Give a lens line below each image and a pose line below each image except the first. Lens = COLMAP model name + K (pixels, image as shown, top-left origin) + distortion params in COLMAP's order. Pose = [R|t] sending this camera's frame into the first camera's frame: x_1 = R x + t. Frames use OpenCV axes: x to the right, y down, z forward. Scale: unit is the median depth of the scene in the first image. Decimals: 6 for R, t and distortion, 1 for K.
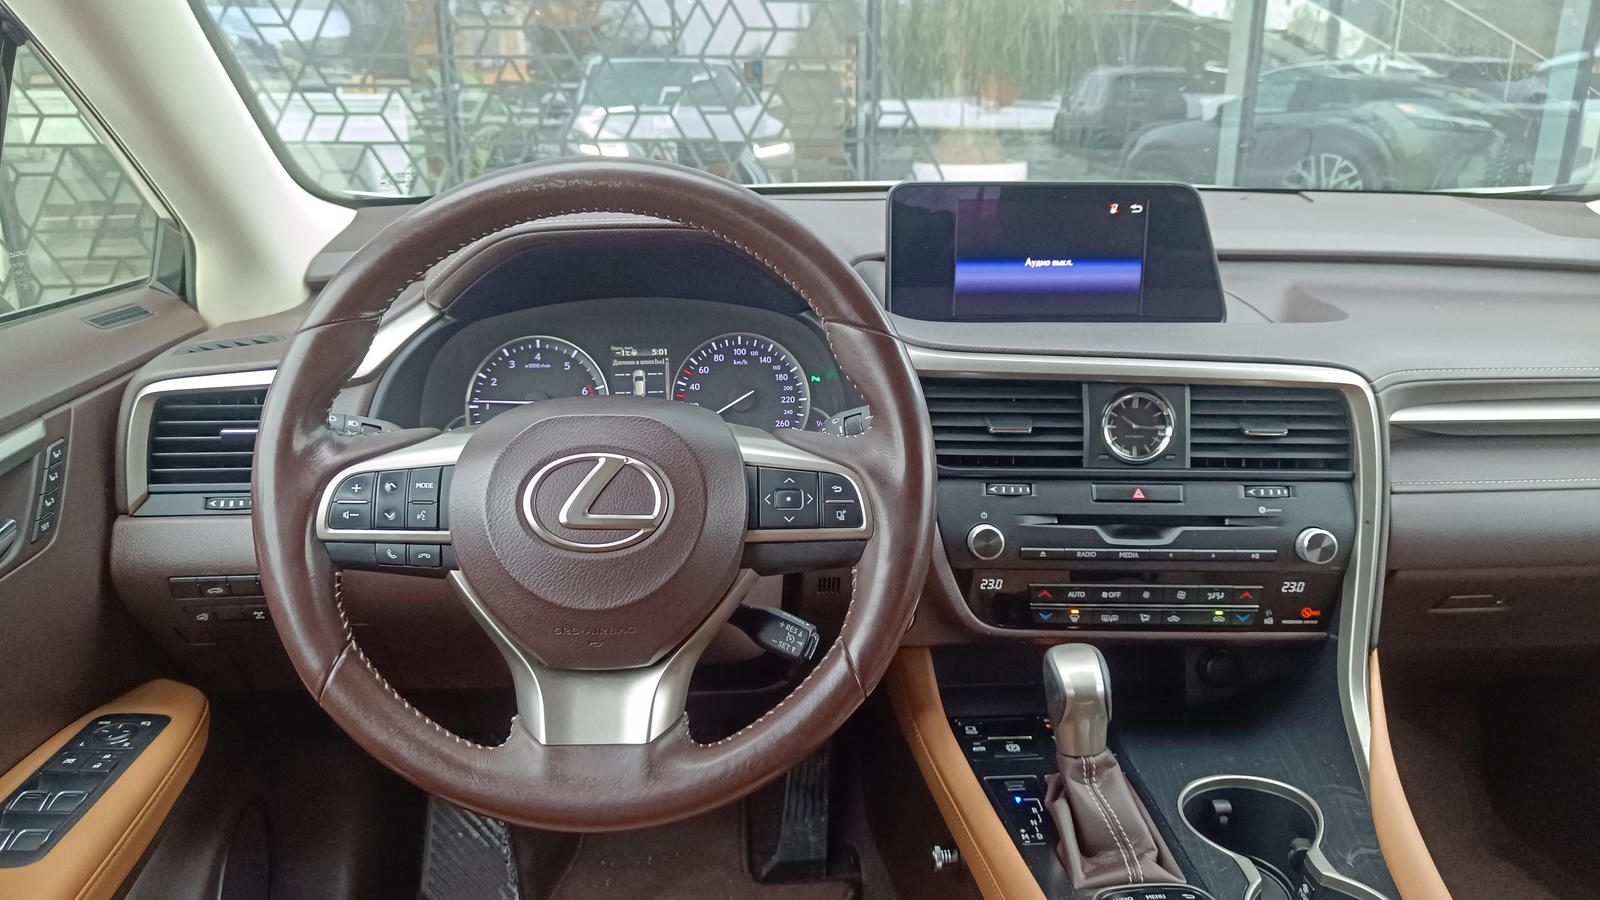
lens RADIAL K [[1069.4, 0, 800.5], [0, 1069.4, 495.9], [0, 0, 1]] dist [0.004880, -0.003550]
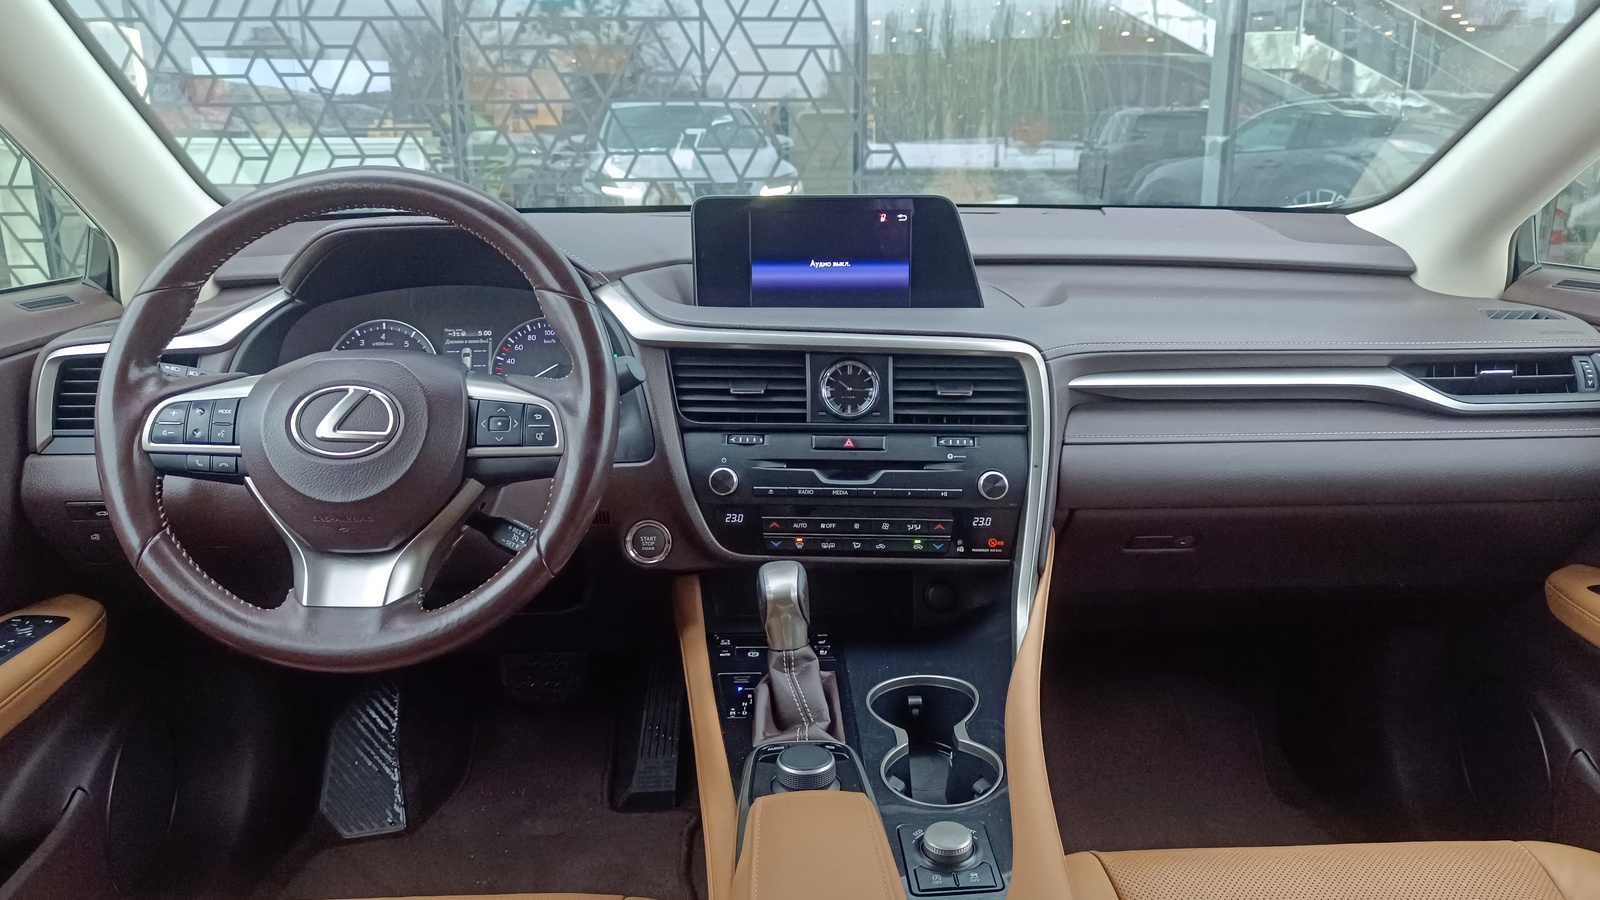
lens RADIAL K [[1069.4, 0, 800.5], [0, 1069.4, 495.9], [0, 0, 1]] dist [0.004880, -0.003550]
pose [[0.999306, 0.004802, -0.036946, 0.303488], [-0.006125, 0.999341, -0.035770, 0.101656], [0.036749, 0.035971, 0.998677, -0.217615]]
